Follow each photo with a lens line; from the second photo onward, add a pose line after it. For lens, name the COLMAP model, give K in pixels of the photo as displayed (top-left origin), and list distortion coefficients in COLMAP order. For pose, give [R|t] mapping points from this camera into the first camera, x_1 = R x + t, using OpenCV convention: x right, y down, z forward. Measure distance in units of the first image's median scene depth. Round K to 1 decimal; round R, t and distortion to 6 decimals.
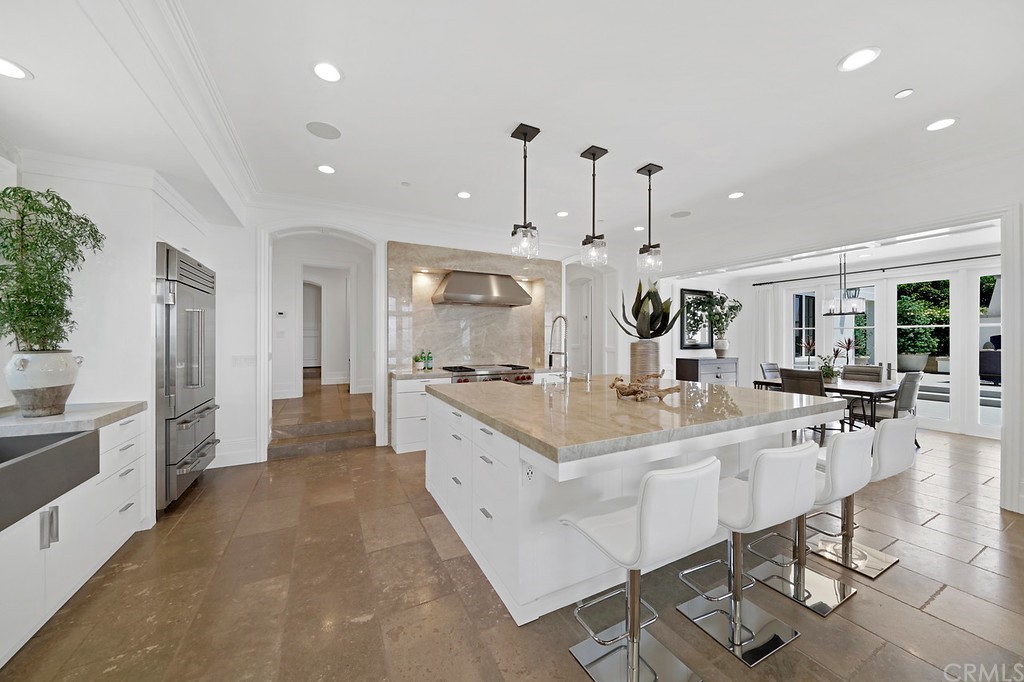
lens RADIAL K [[363.7, 0, 509.8], [0, 363.7, 340.3], [0, 0, 1]] dist [0.000592, -0.000343]
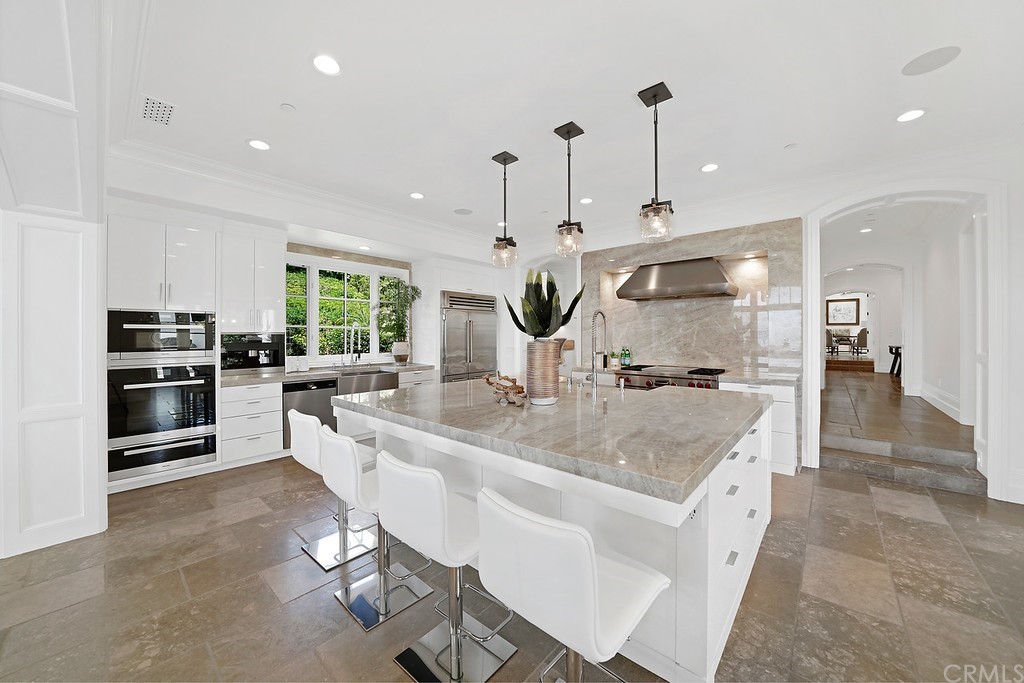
lens RADIAL K [[363.7, 0, 521.7], [0, 363.7, 335.9], [0, 0, 1]] dist [0.000592, -0.000343]
pose [[0.387031, 0.000376, -0.922066, 0.657960], [-0.004327, 0.999990, -0.001408, -0.002965], [0.922056, 0.004535, 0.387029, 0.354853]]
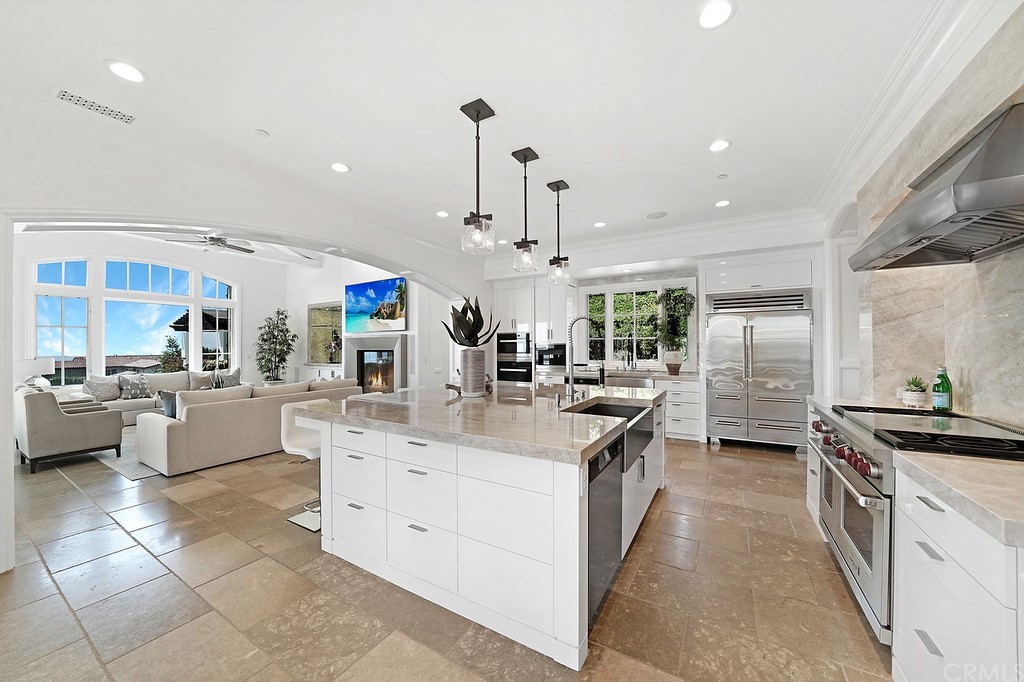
lens RADIAL K [[363.7, 0, 516.6], [0, 363.7, 344.8], [0, 0, 1]] dist [0.000592, -0.000343]
pose [[-0.841517, -0.000679, -0.540230, 0.496363], [-0.001581, 0.999998, 0.001205, -0.004952], [0.540228, 0.001868, -0.841517, 1.183030]]
